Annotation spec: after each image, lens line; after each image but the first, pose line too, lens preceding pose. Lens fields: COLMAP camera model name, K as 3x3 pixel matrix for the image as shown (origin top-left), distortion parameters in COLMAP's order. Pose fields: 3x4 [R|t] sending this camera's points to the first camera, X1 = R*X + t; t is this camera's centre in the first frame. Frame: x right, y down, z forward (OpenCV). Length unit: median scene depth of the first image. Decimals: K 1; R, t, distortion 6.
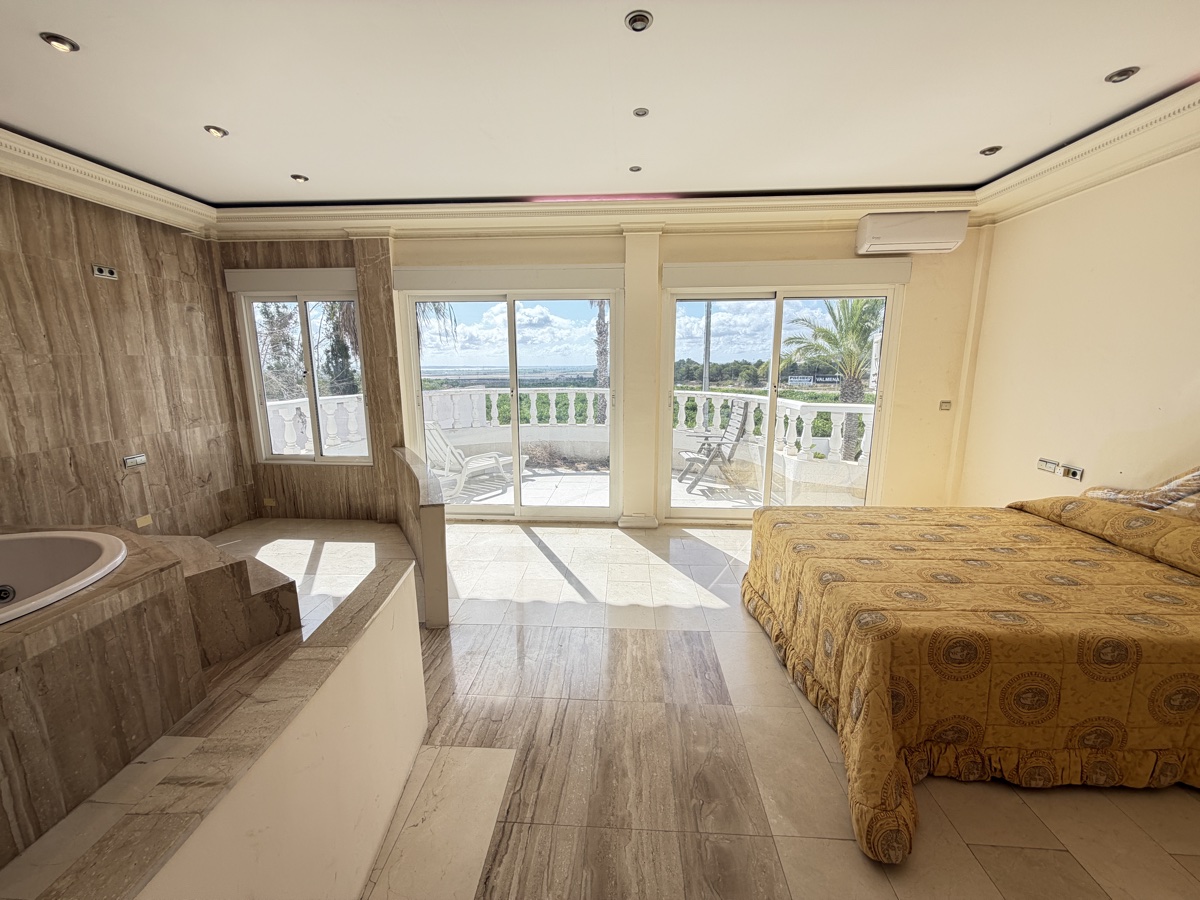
lens RADIAL K [[477.9, 0, 597.6], [0, 477.9, 452.0], [0, 0, 1]] dist [0.000318, 0.000058]
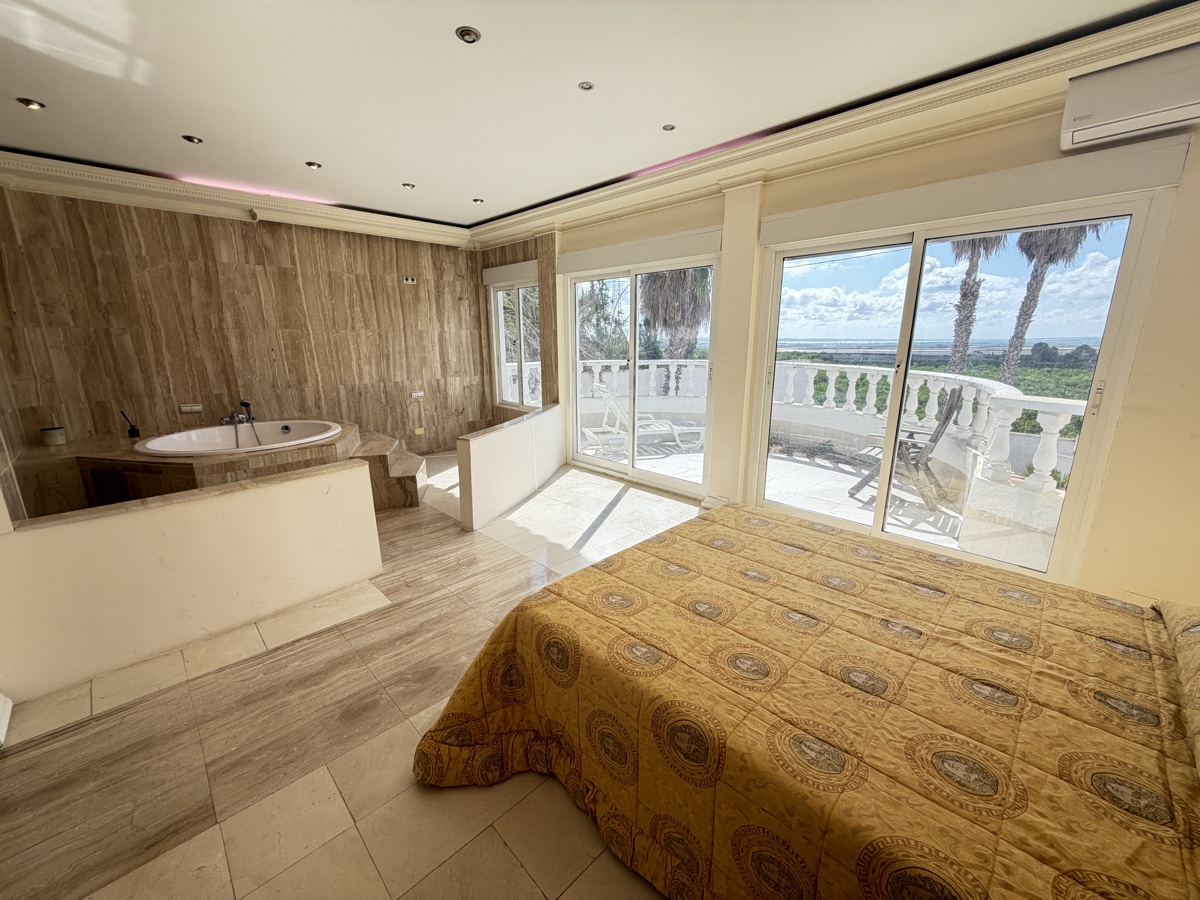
lens RADIAL K [[477.9, 0, 597.6], [0, 477.9, 452.0], [0, 0, 1]] dist [0.000318, 0.000058]
pose [[0.740379, 0.158435, -0.653252, 0.611280], [-0.122270, 0.987356, 0.100889, -0.027495], [0.660976, 0.005177, 0.750389, 0.167833]]
